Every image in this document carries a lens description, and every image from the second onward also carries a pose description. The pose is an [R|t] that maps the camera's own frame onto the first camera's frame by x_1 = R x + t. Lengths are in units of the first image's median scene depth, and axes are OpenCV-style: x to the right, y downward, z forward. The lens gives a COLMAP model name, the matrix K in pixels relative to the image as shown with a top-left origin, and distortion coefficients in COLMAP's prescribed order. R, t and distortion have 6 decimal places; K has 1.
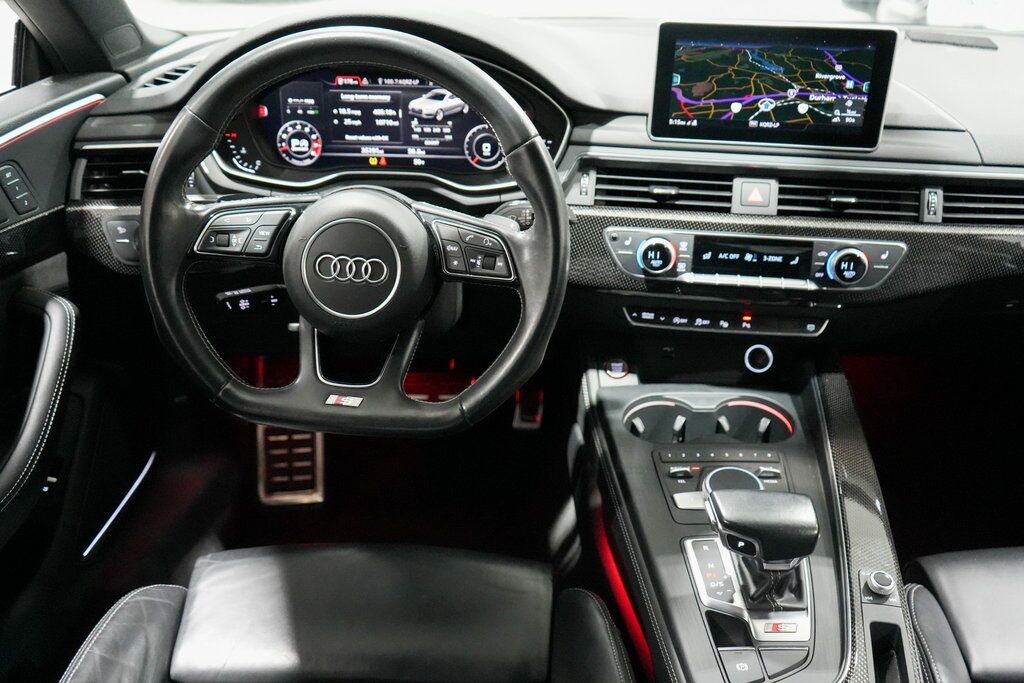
lens RADIAL K [[933.2, 0, 519.5], [0, 933.2, 340.6], [0, 0, 1]] dist [0.011965, 0.000000]
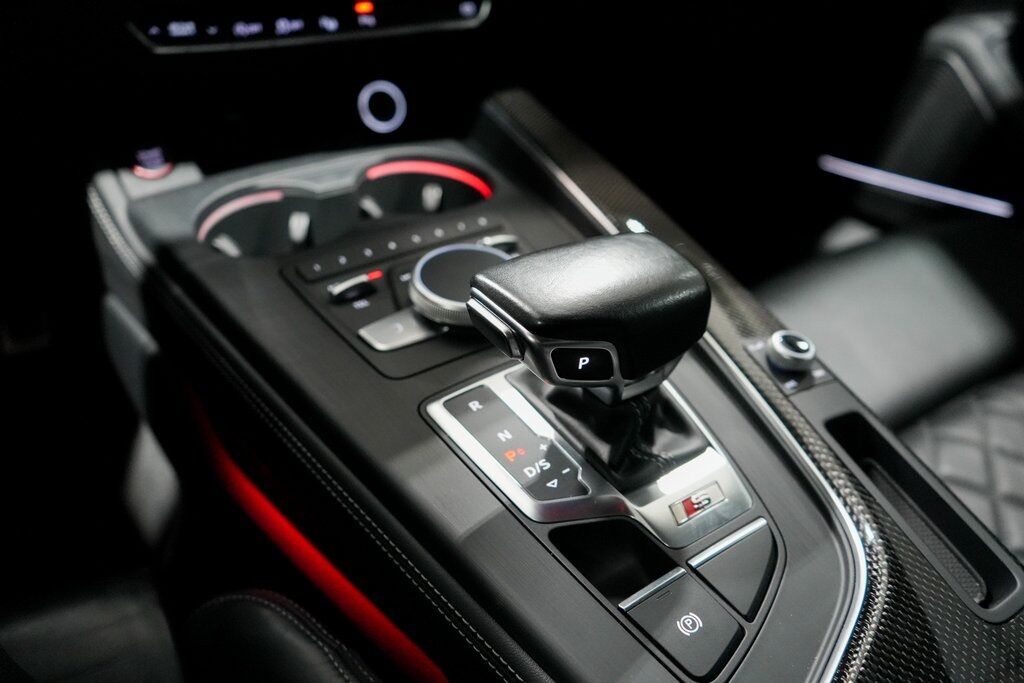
lens RADIAL K [[821.5, 0, 514.3], [0, 821.5, 343.0], [0, 0, 1]] dist [-0.009354, 0.012314]
pose [[0.826543, -0.304550, 0.473366, 0.025797], [0.248523, 0.952026, 0.178561, 0.107603], [-0.505037, -0.029946, 0.862578, 0.555411]]
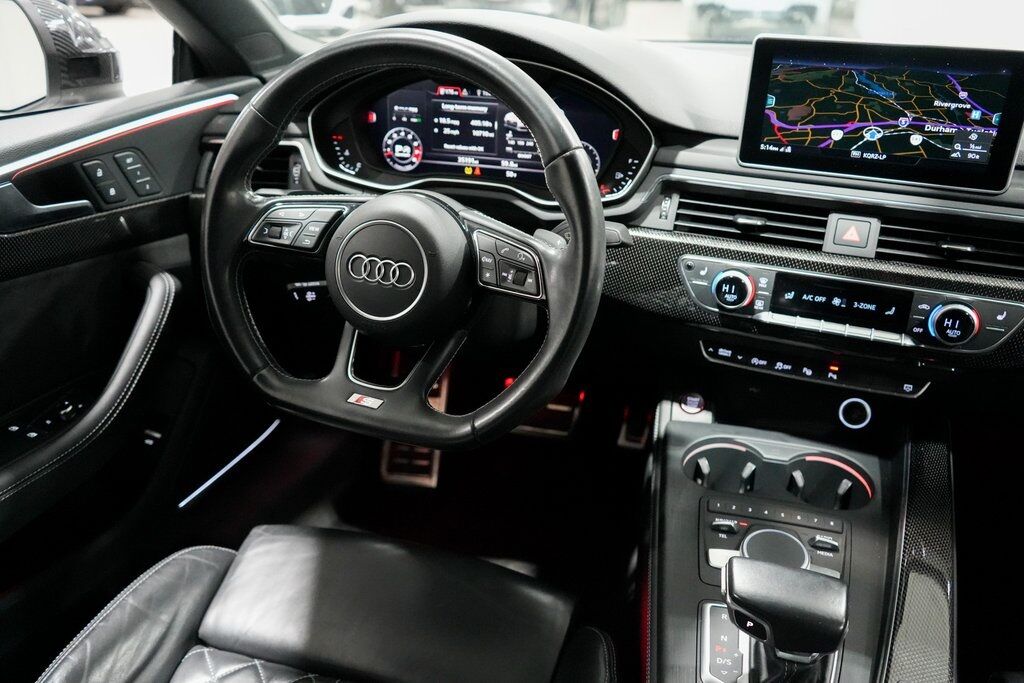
lens RADIAL K [[821.5, 0, 515.0], [0, 821.5, 342.3], [0, 0, 1]] dist [-0.009354, 0.012314]
pose [[0.959907, 0.115953, -0.255212, 0.154472], [-0.117128, 0.993060, 0.010645, -0.022506], [0.254676, 0.019674, 0.966826, 0.156227]]
